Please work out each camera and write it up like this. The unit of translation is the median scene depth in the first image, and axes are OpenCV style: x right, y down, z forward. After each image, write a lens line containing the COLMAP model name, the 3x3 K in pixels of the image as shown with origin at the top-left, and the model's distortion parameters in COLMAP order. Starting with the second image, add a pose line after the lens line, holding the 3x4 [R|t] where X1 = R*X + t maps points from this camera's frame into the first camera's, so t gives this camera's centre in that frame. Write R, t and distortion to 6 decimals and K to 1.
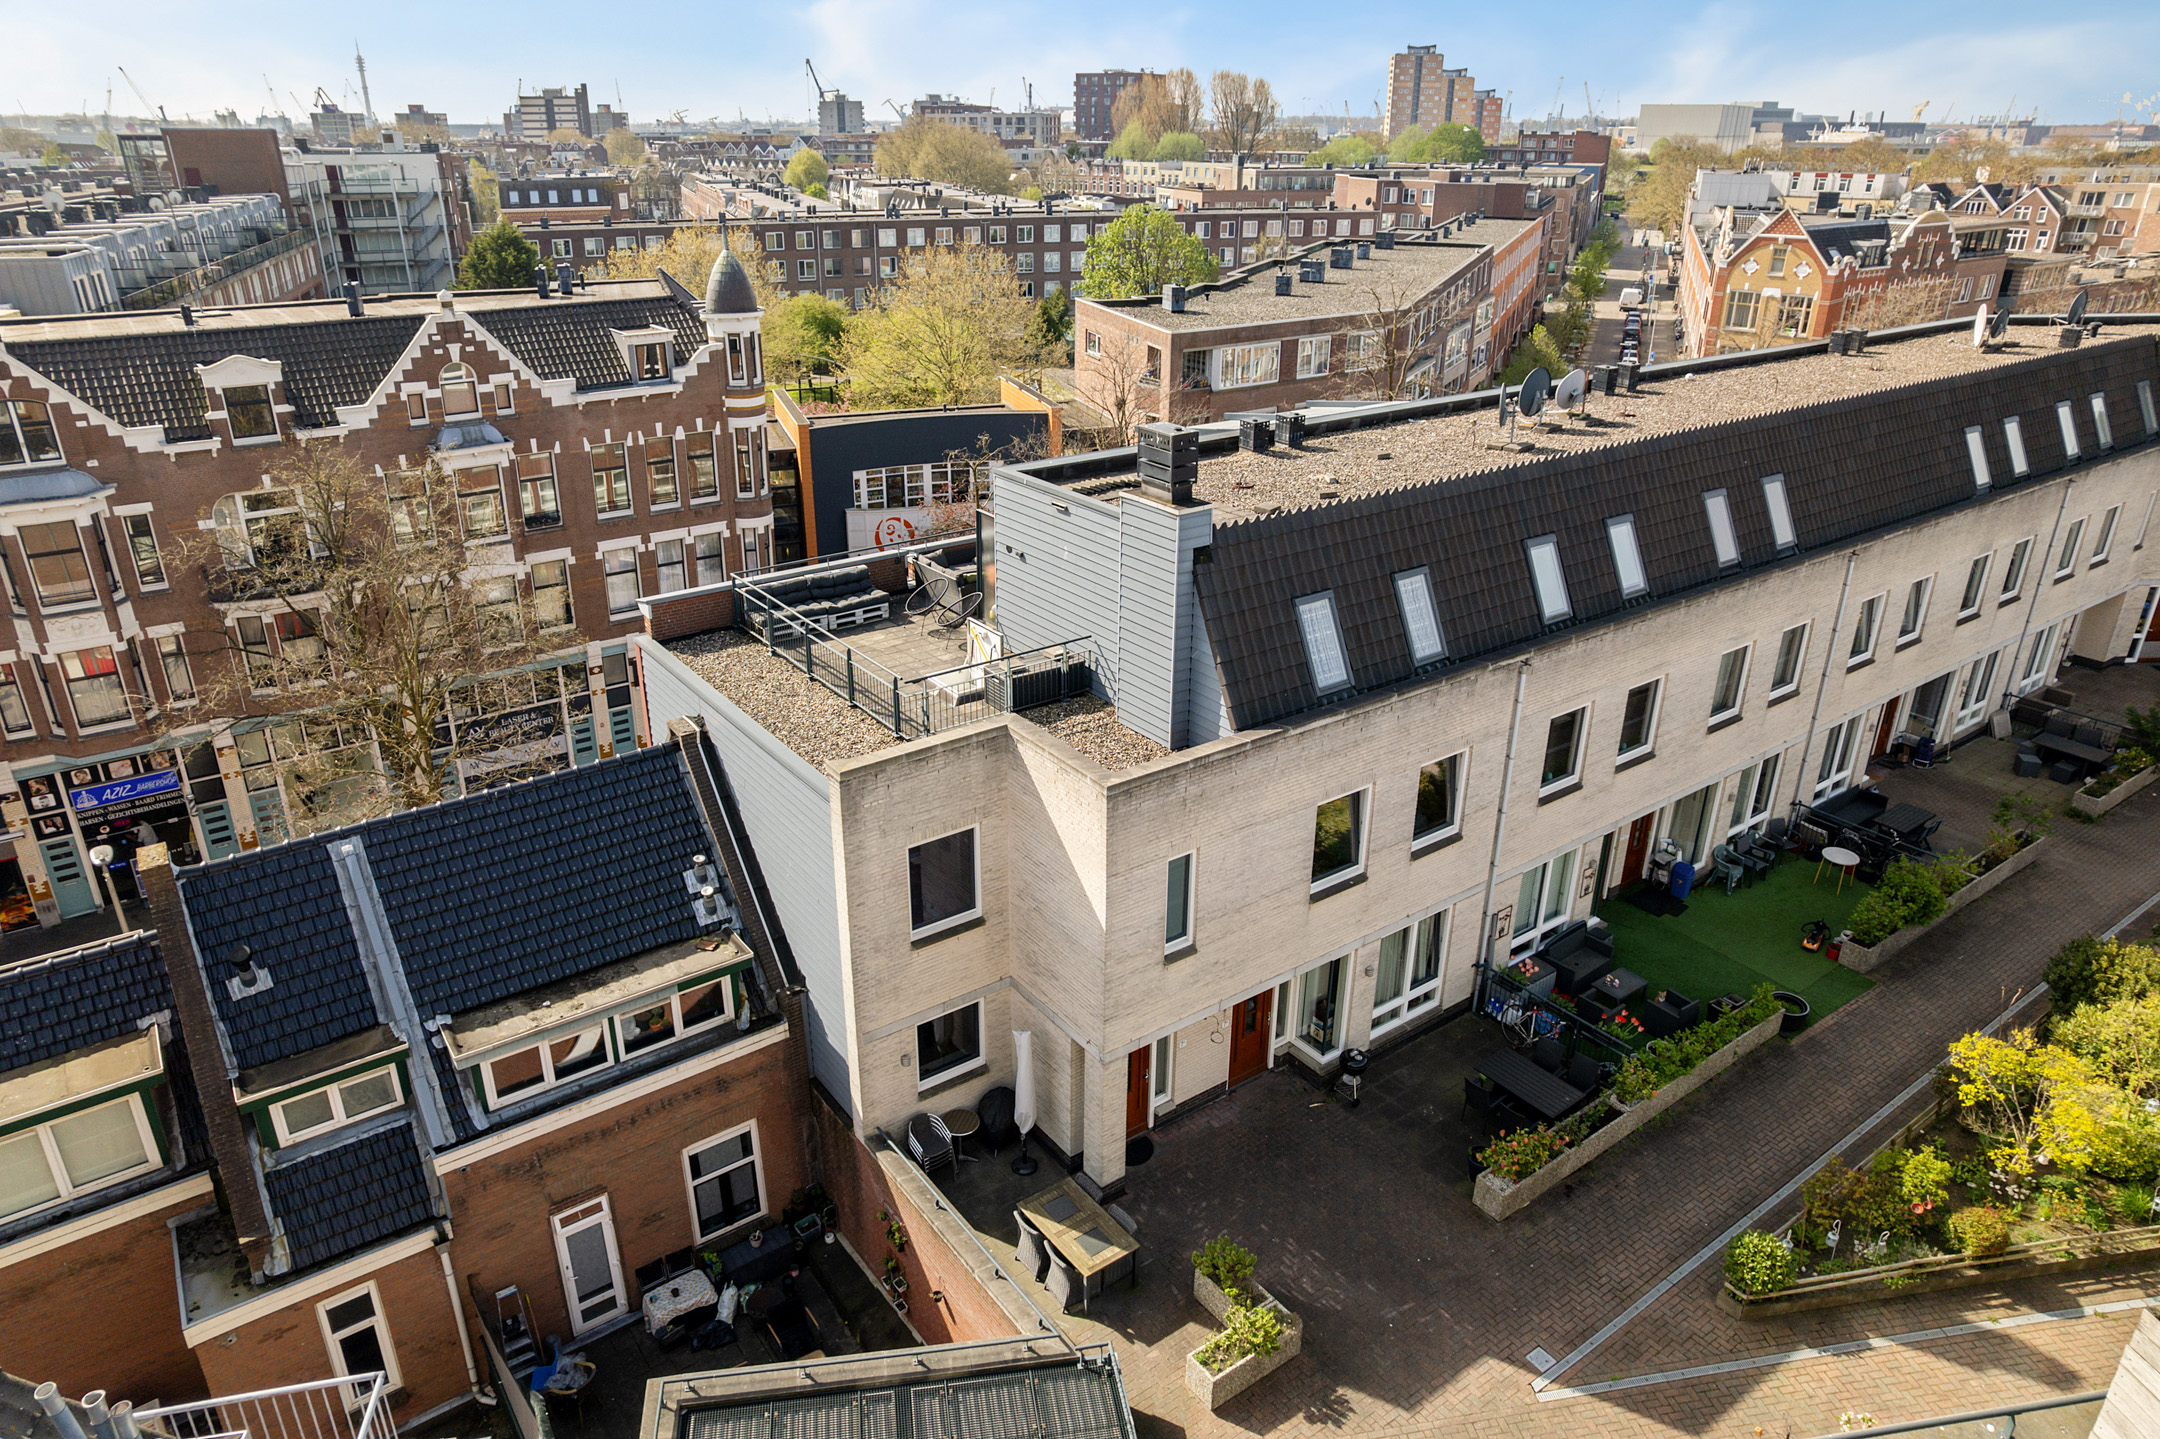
lens RADIAL K [[1351.8, 0, 1080.0], [0, 1351.8, 719.5], [0, 0, 1]] dist [-0.079302, 0.069242]
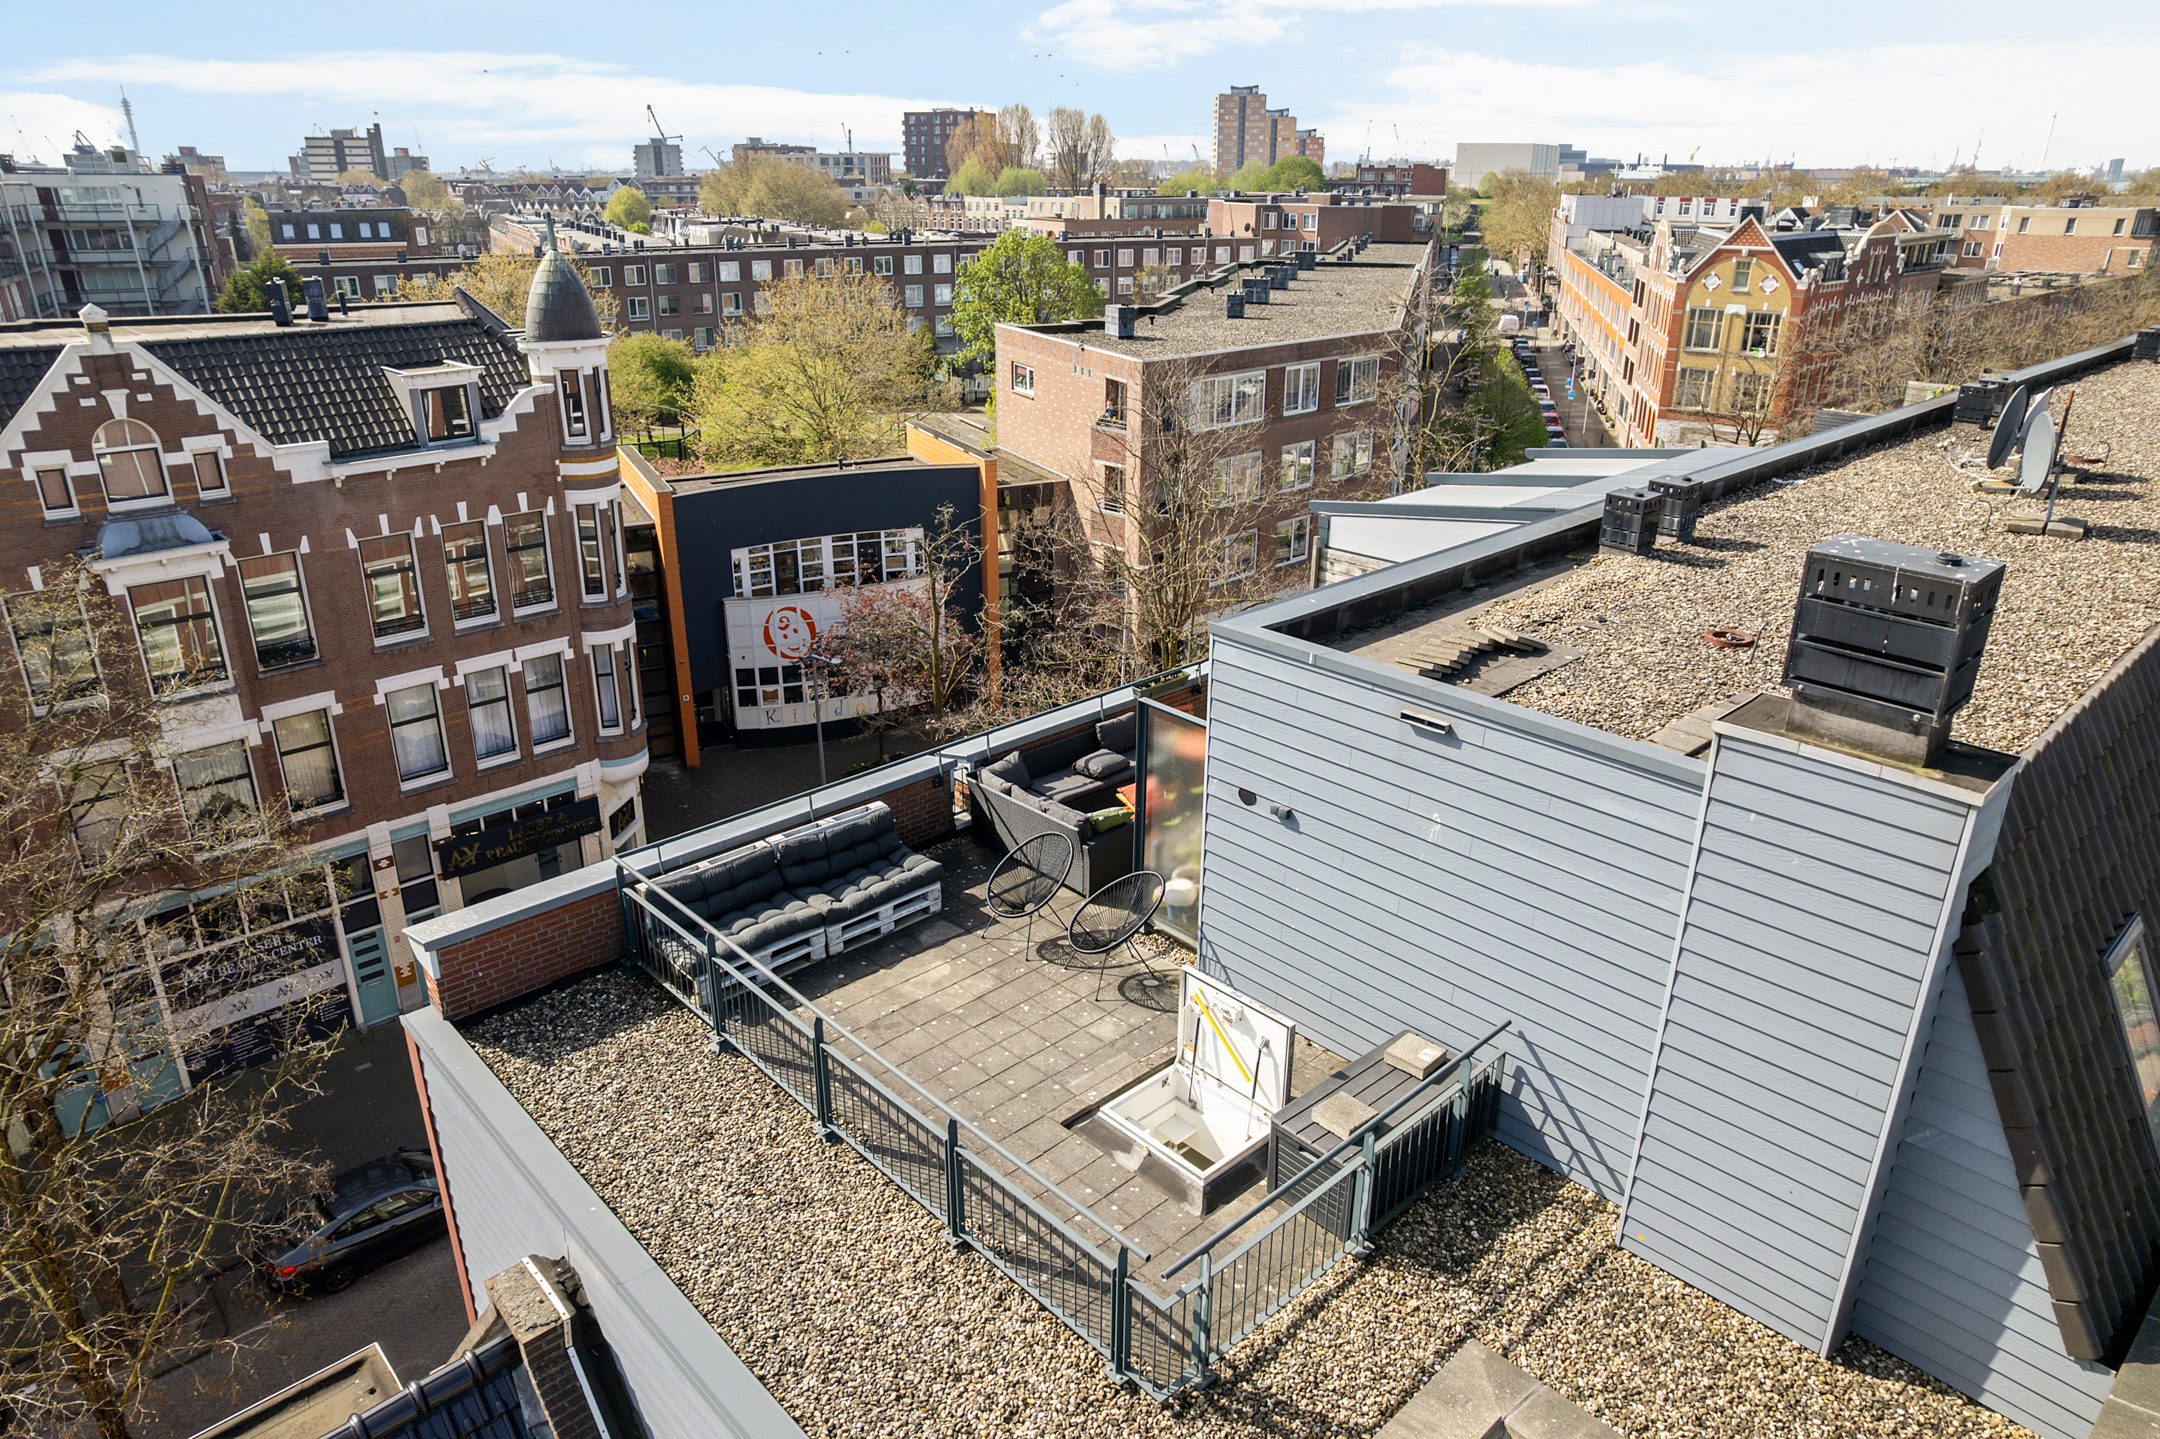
lens RADIAL K [[1351.8, 0, 1080.0], [0, 1351.8, 719.5], [0, 0, 1]] dist [-0.079302, 0.069242]
pose [[0.992249, -0.049380, 0.114032, -0.044029], [0.052756, 0.998248, -0.026777, -0.039540], [-0.112510, 0.032585, 0.993116, 0.152506]]
